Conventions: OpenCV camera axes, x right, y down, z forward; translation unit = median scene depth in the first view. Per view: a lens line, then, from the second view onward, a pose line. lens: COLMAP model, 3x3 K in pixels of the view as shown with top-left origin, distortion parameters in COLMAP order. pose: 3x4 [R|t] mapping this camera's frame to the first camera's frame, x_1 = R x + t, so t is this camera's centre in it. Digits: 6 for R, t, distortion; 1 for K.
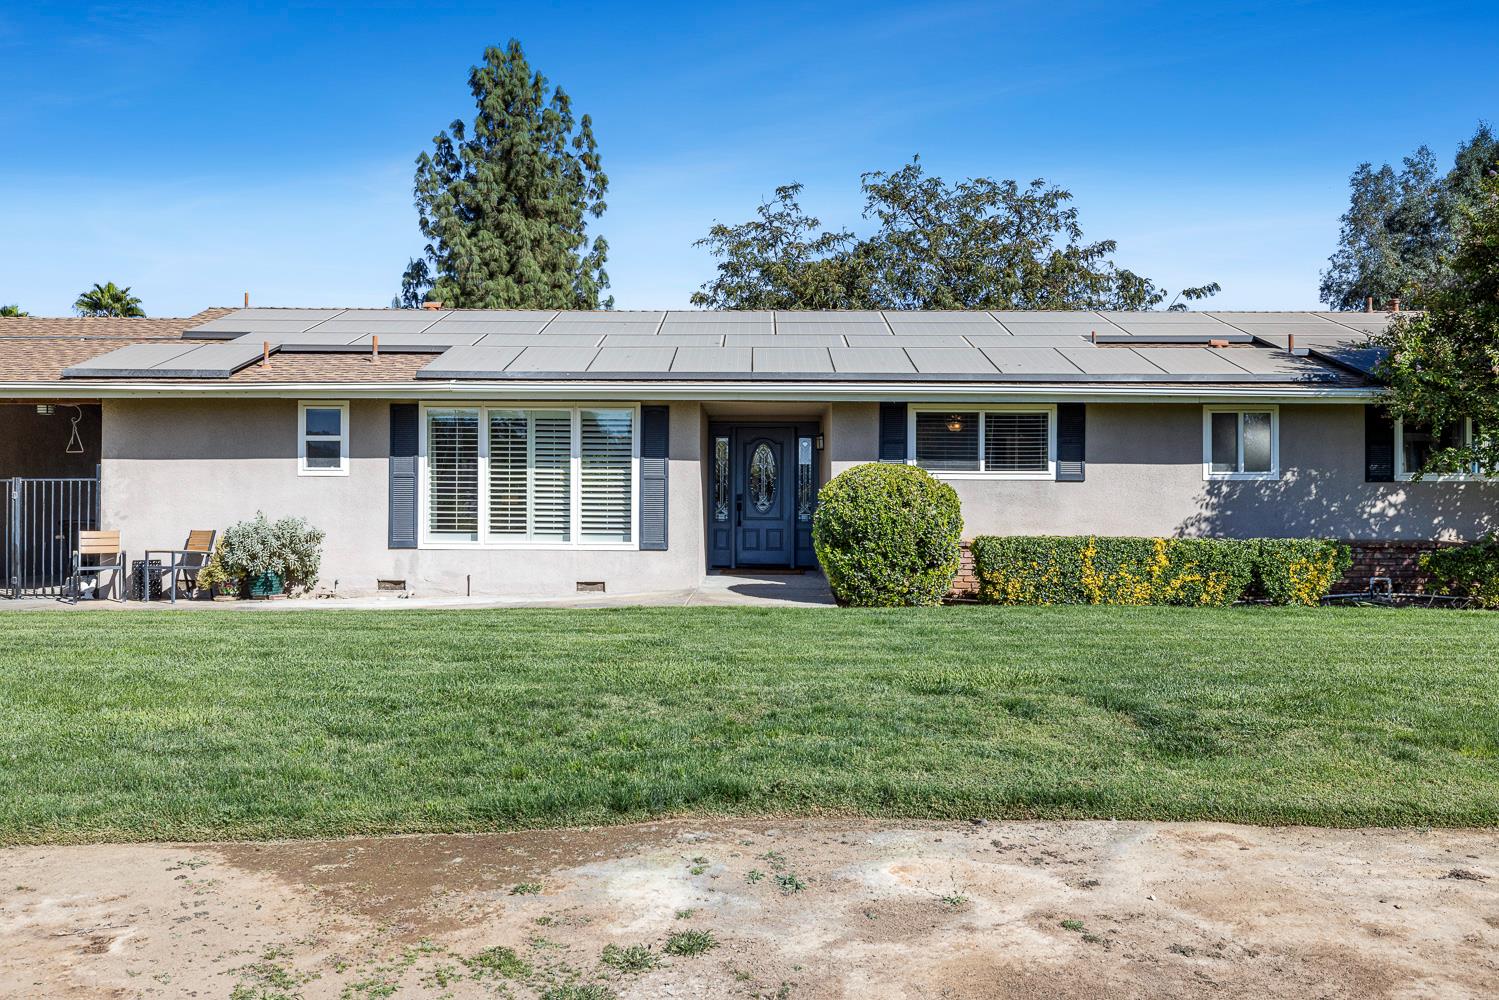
lens RADIAL K [[1217.2, 0, 753.5], [0, 1217.2, 506.3], [0, 0, 1]] dist [0.002810, -0.005392]
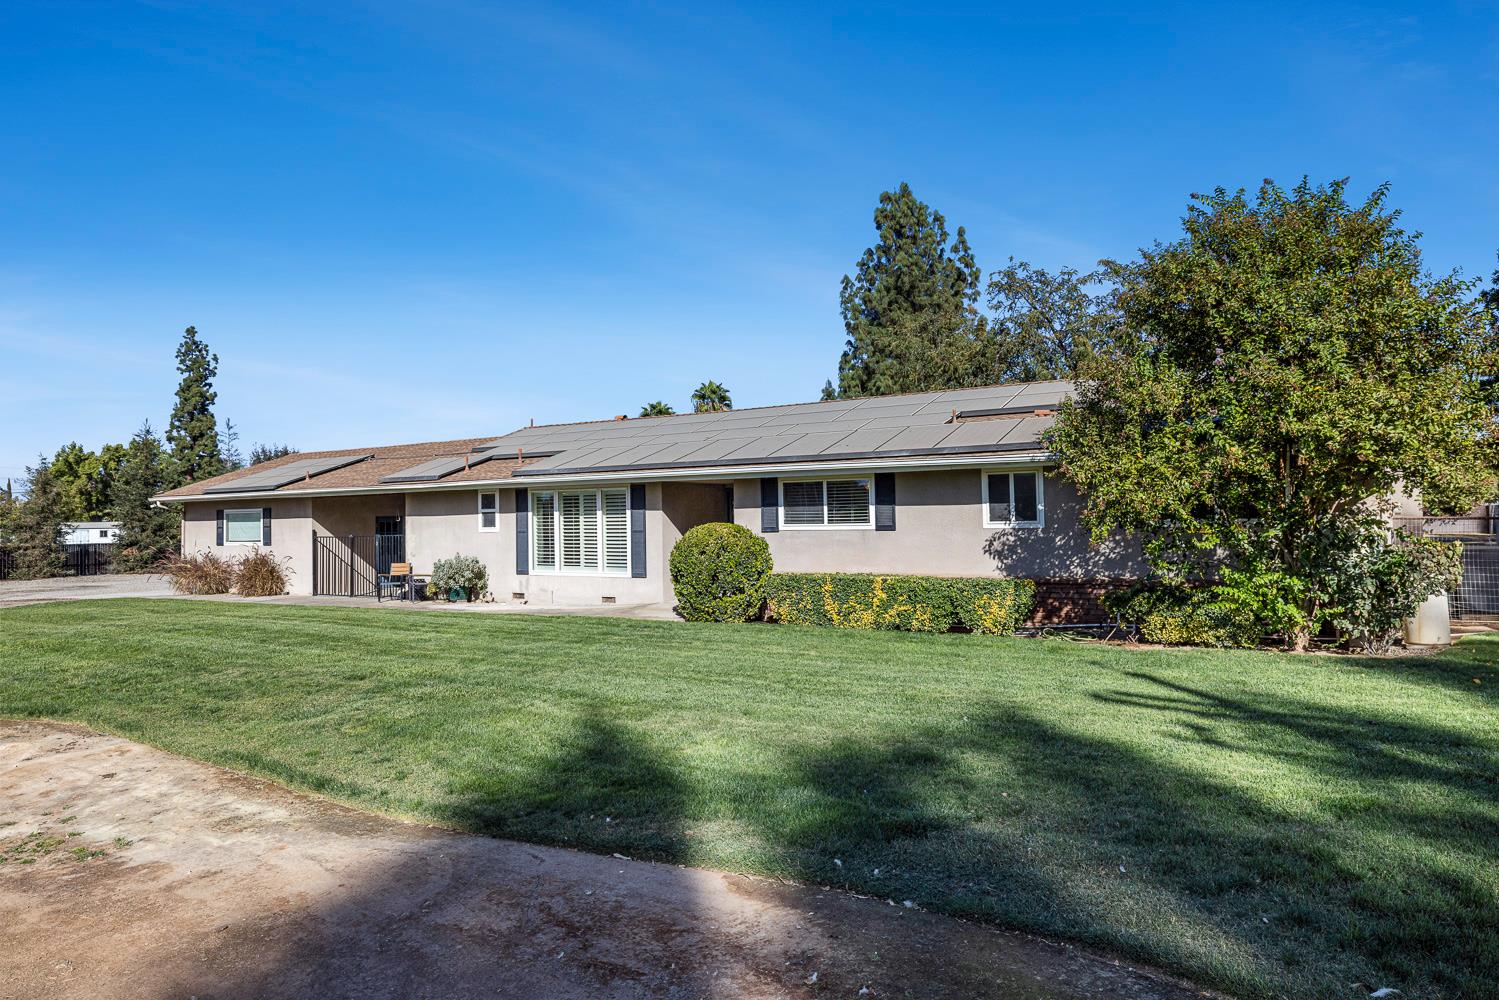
lens RADIAL K [[951.6, 0, 745.6], [0, 951.6, 494.3], [0, 0, 1]] dist [0.001607, 0.010257]
pose [[0.847586, -0.031346, -0.529731, 0.674824], [0.019596, 0.999422, -0.027786, -0.033670], [0.530295, 0.013170, 0.847711, 0.041111]]
